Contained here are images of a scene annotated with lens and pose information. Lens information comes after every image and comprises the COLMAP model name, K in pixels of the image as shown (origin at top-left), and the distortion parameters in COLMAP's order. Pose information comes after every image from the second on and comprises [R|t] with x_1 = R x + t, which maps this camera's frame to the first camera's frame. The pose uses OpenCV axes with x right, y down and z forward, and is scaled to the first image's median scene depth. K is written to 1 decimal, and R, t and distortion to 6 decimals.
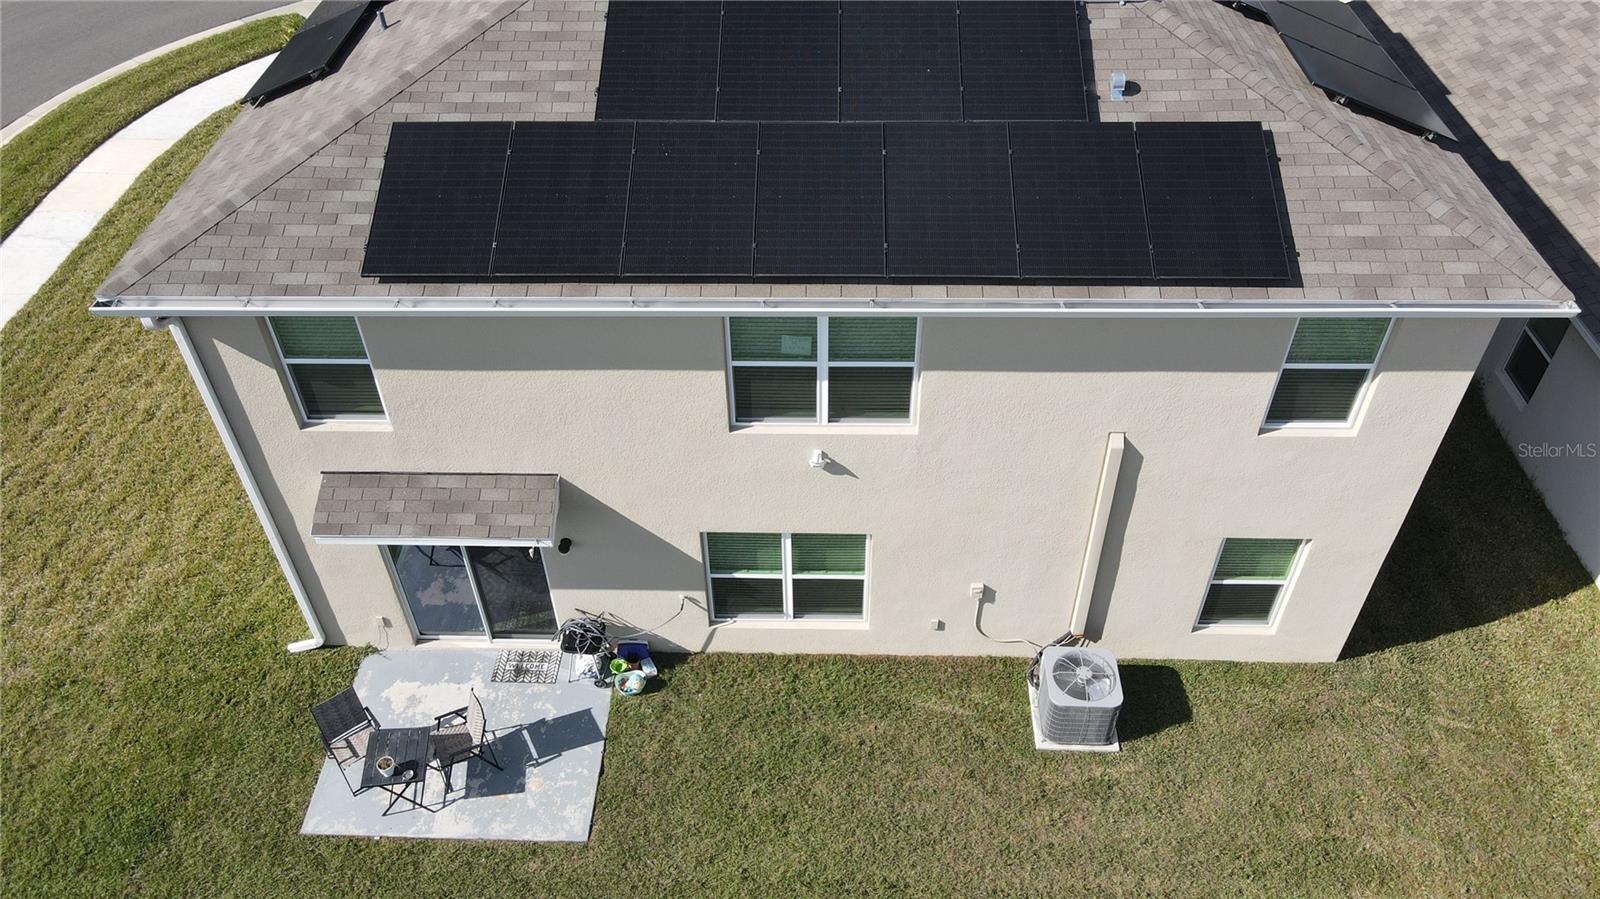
lens RADIAL K [[1190.0, 0, 803.5], [0, 1190.0, 433.5], [0, 0, 1]] dist [-0.001514, 0.031543]
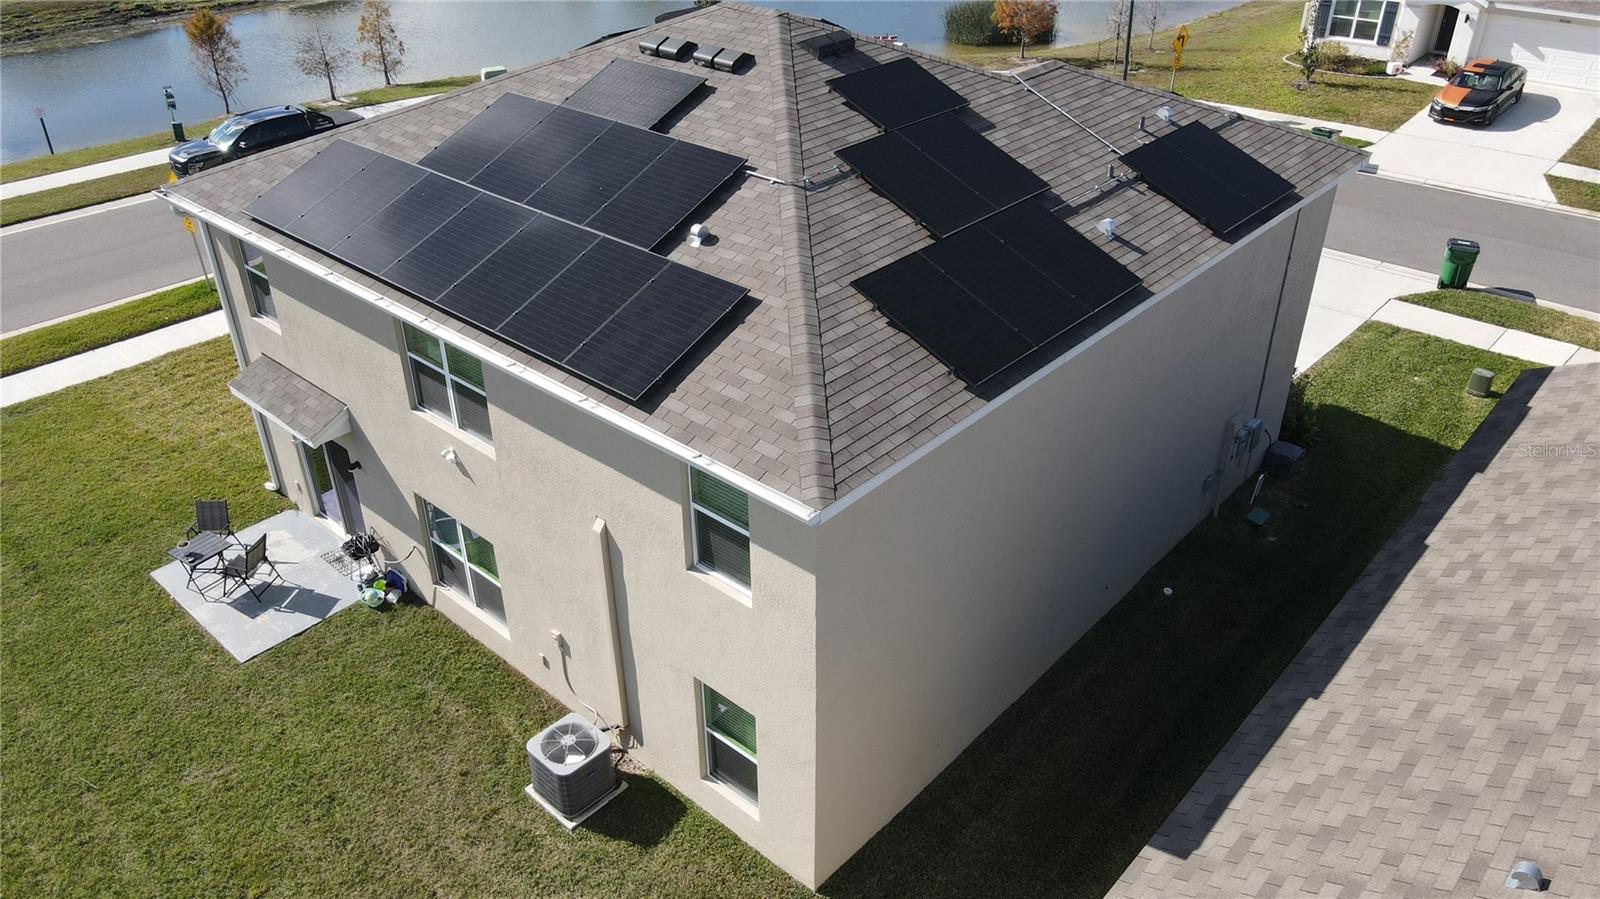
lens RADIAL K [[1190.0, 0, 787.0], [0, 1190.0, 433.3], [0, 0, 1]] dist [-0.001514, 0.031543]
pose [[0.757243, 0.338217, -0.558742, 0.937298], [-0.436806, 0.898261, -0.048252, -0.089789], [0.485576, 0.280600, 0.827937, 0.119775]]
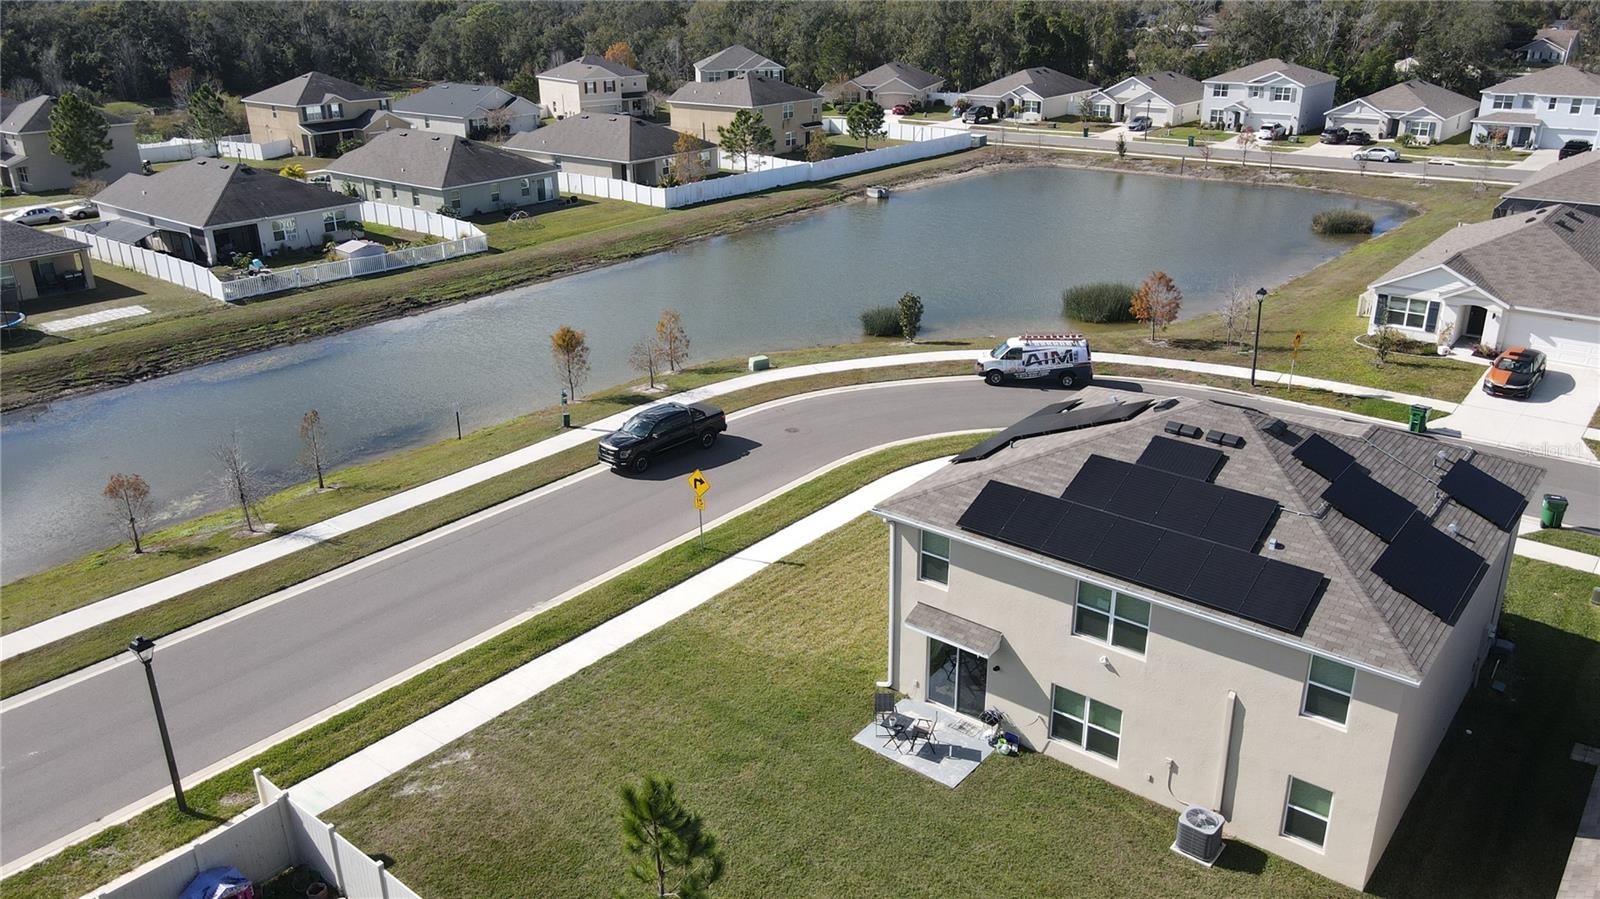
lens RADIAL K [[1190.0, 0, 795.8], [0, 1190.0, 431.6], [0, 0, 1]] dist [-0.001514, 0.031543]
pose [[0.786612, 0.225389, -0.574840, 0.729953], [-0.410567, 0.886286, -0.214318, 0.349426], [0.461168, 0.404596, 0.789700, -1.199134]]
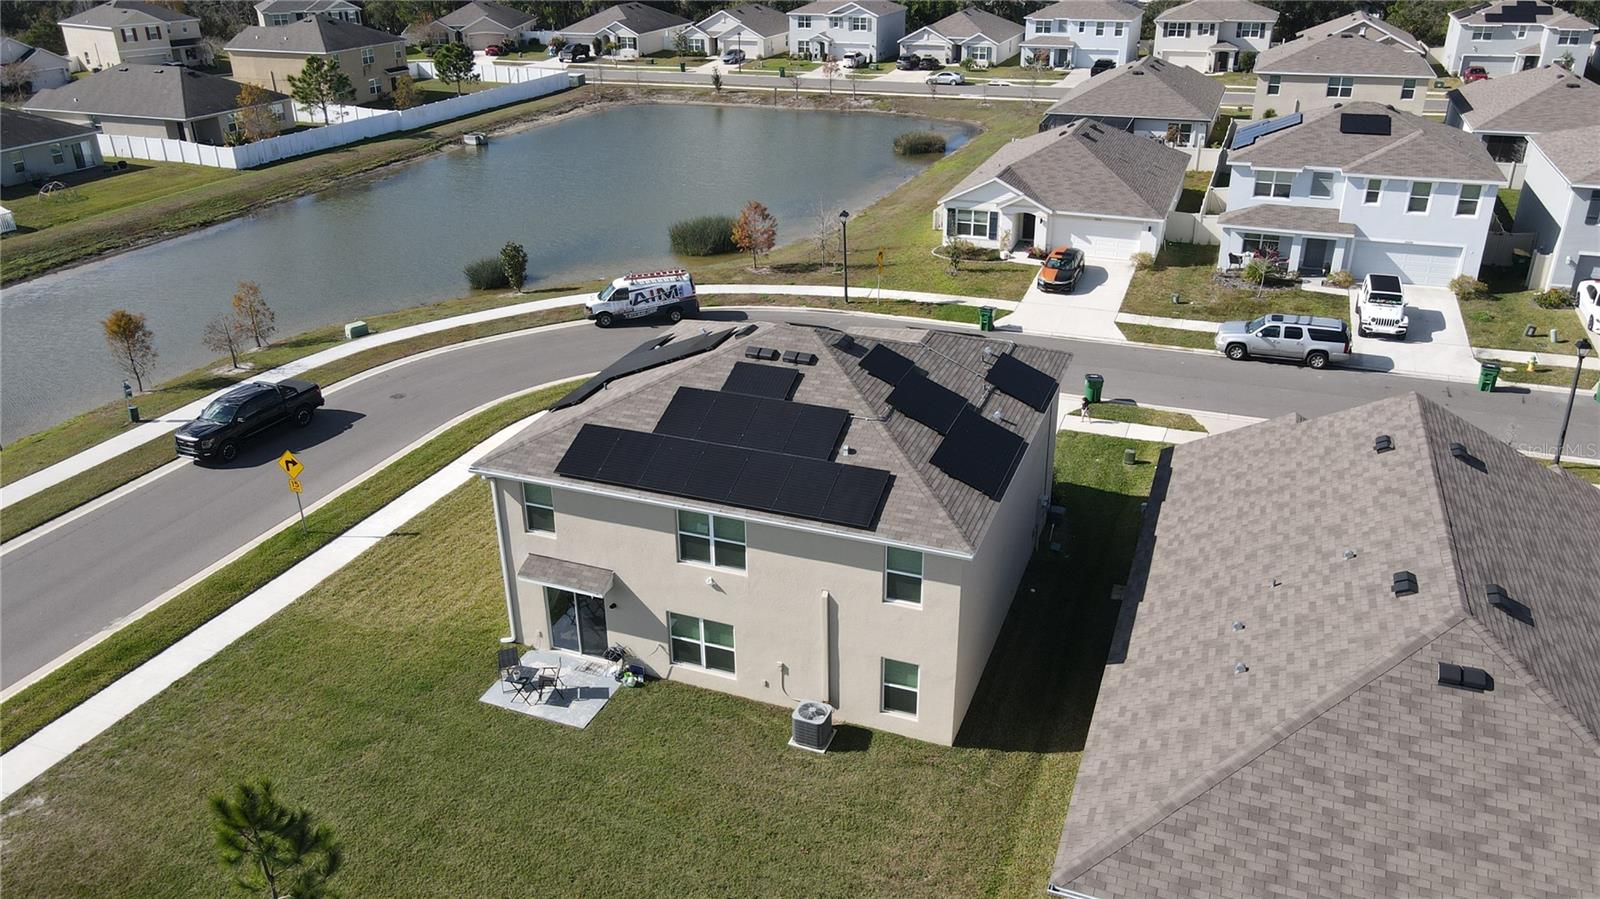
lens RADIAL K [[1190.0, 0, 796.1], [0, 1190.0, 435.1], [0, 0, 1]] dist [-0.001514, 0.031543]
pose [[0.939574, 0.142636, -0.311215, 0.839551], [-0.228999, 0.937607, -0.261635, 0.317952], [0.254478, 0.317094, 0.913615, -1.177783]]
